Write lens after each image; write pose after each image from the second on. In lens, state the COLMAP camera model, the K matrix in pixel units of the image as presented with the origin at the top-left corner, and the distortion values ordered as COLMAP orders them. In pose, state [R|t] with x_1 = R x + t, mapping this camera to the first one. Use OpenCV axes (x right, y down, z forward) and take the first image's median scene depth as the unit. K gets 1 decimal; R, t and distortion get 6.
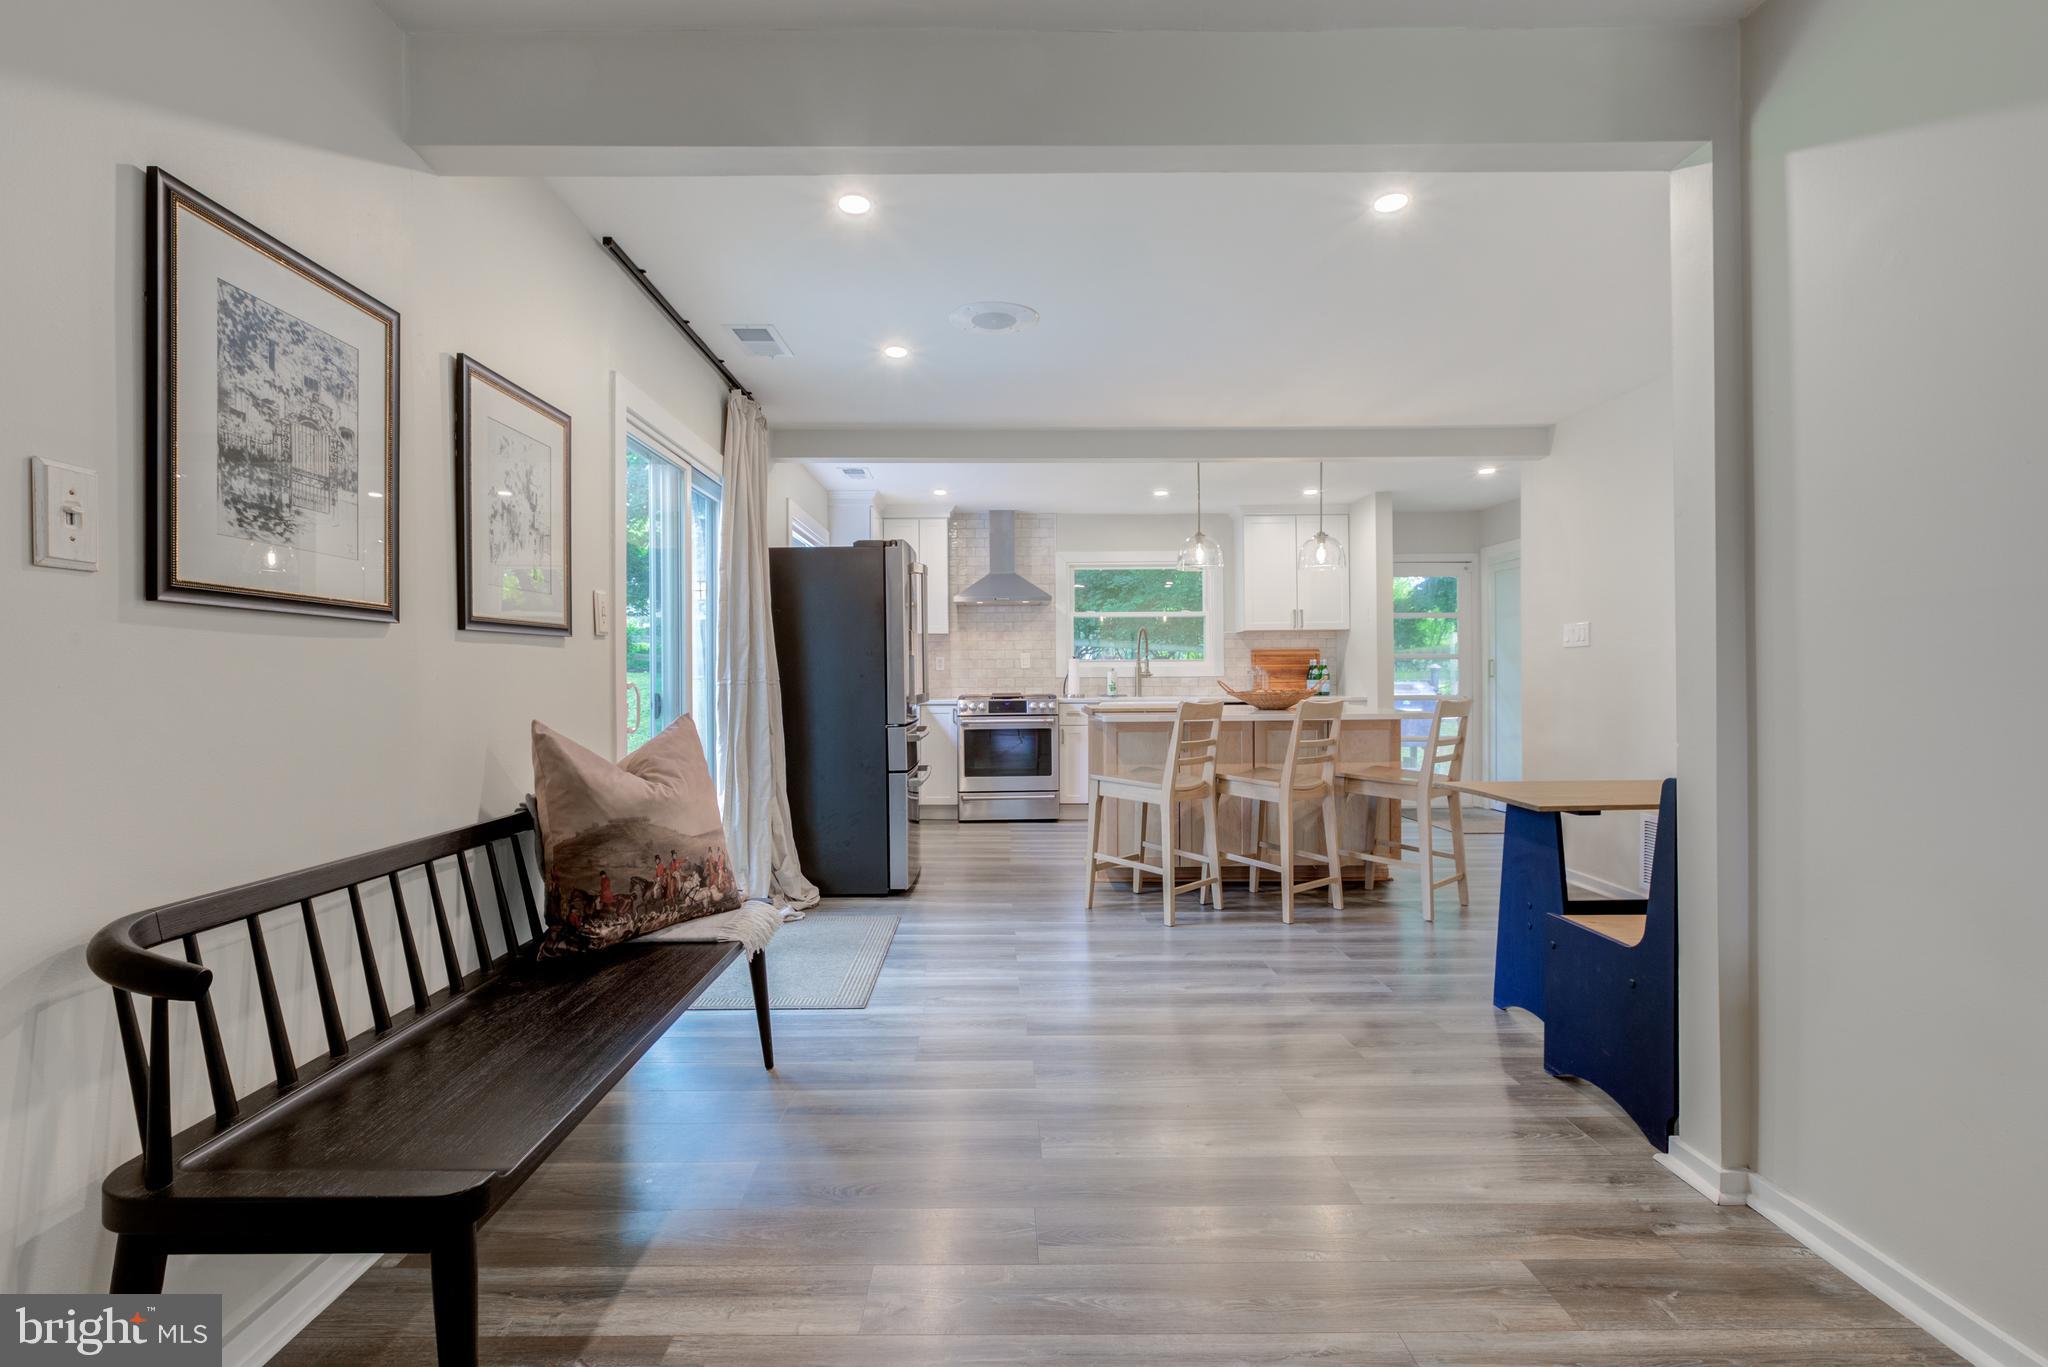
lens RADIAL K [[958.0, 0, 998.8], [0, 958.0, 689.9], [0, 0, 1]] dist [-0.005897, 0.006969]
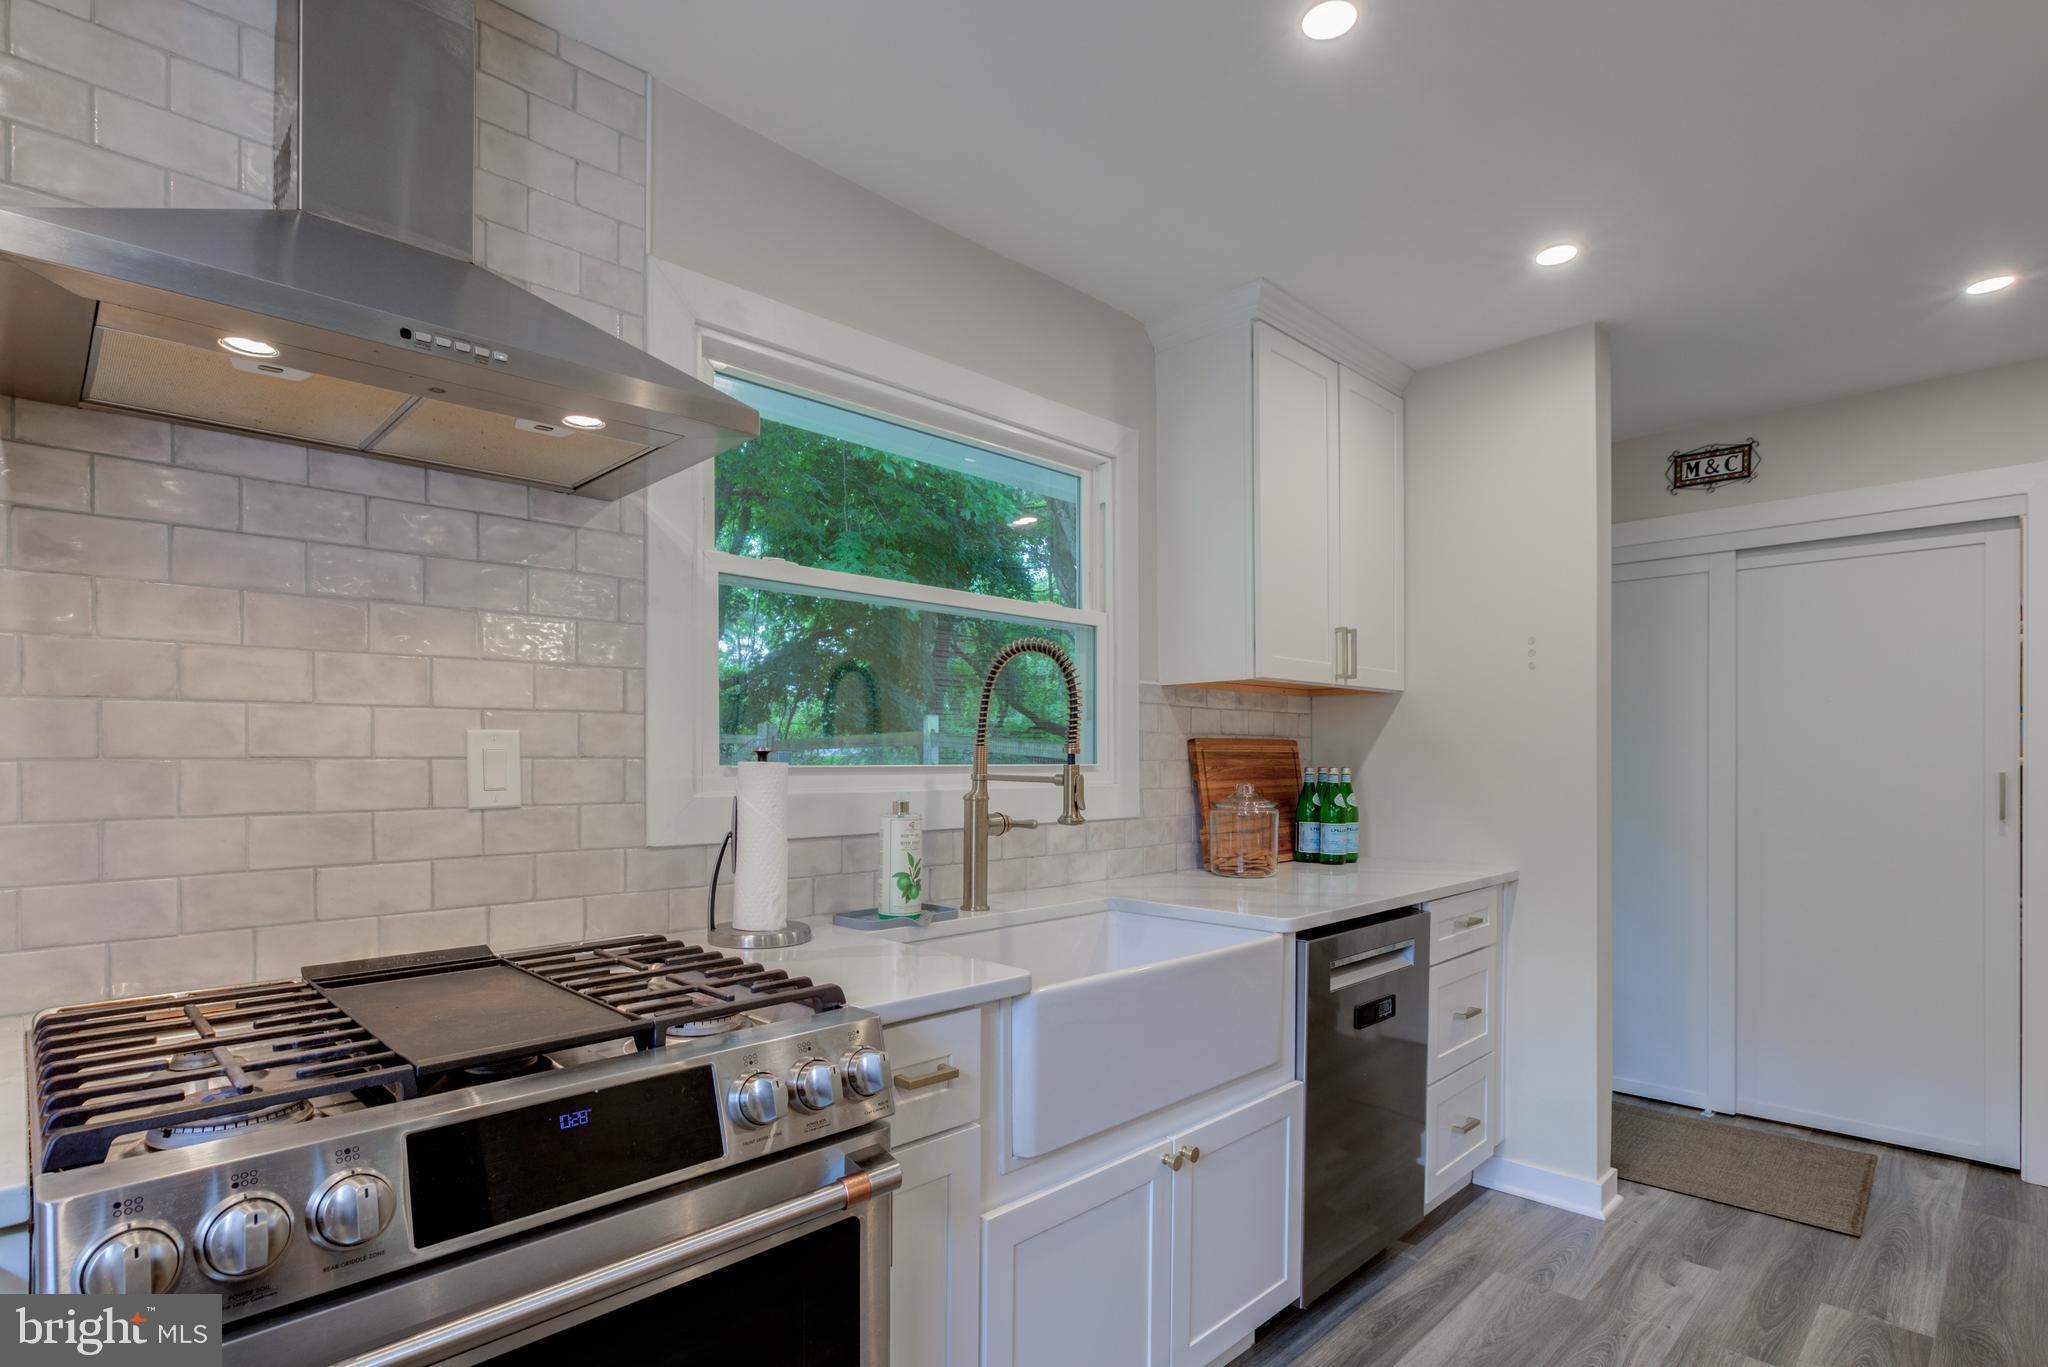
lens RADIAL K [[1027.2, 0, 991.7], [0, 1027.2, 758.2], [0, 0, 1]] dist [-0.003358, -0.000414]
pose [[0.720260, 0.008938, 0.693646, -0.046658], [0.000911, 0.999904, -0.013830, -0.031861], [-0.693703, 0.010593, 0.720183, 0.852675]]
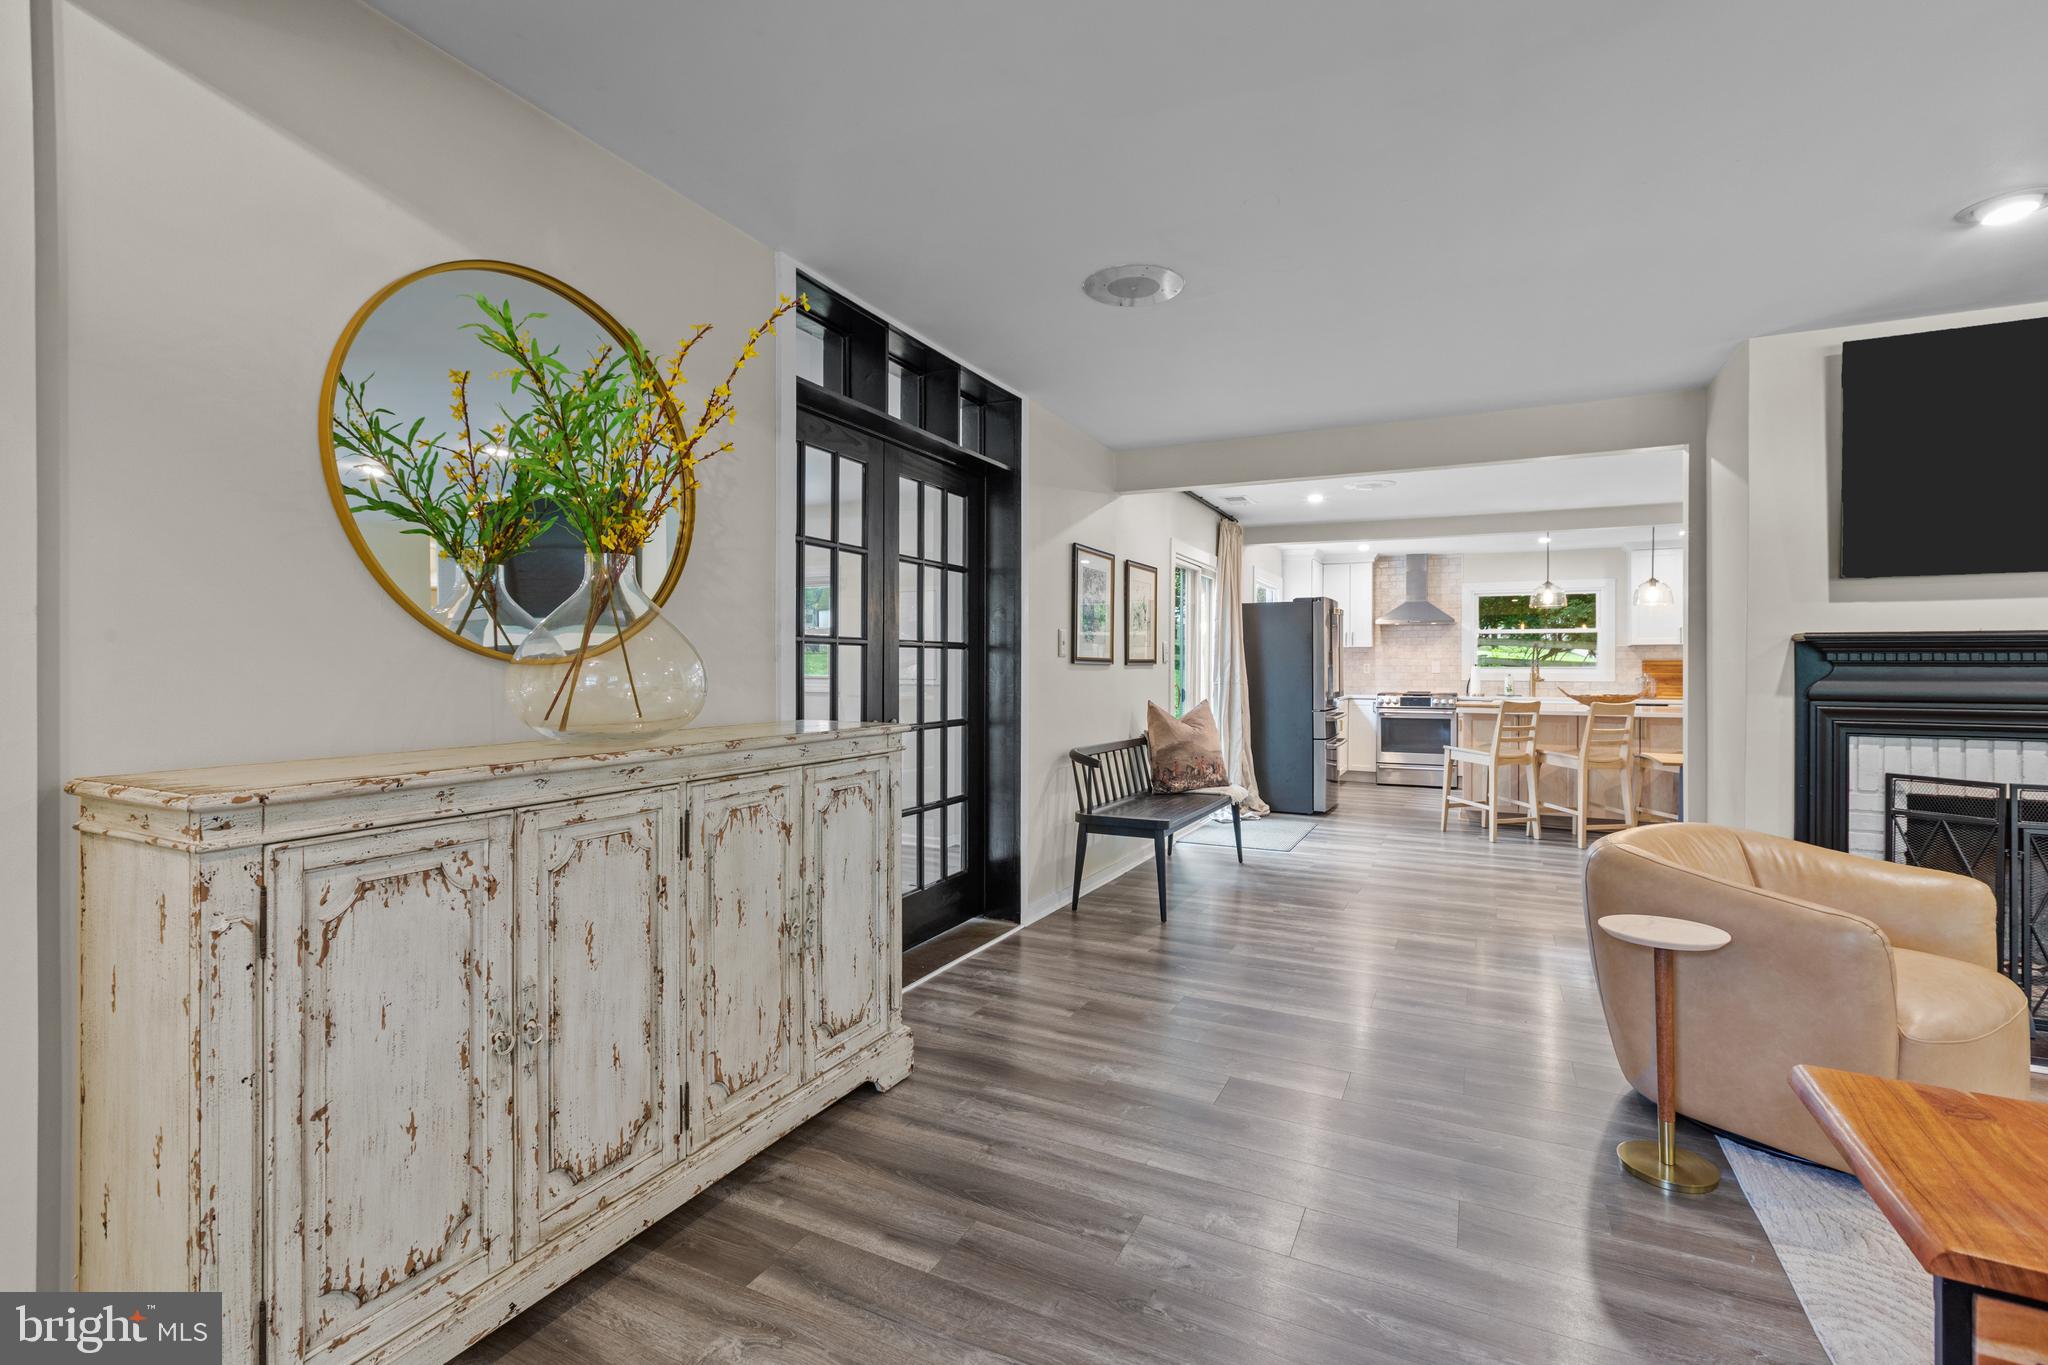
lens RADIAL K [[923.1, 0, 1018.0], [0, 923.1, 660.7], [0, 0, 1]] dist [0.002297, -0.000563]
pose [[0.892477, 0.008439, -0.451014, 0.095141], [-0.017984, 0.999696, -0.016883, -0.008038], [0.450734, 0.023179, 0.892357, -0.420917]]
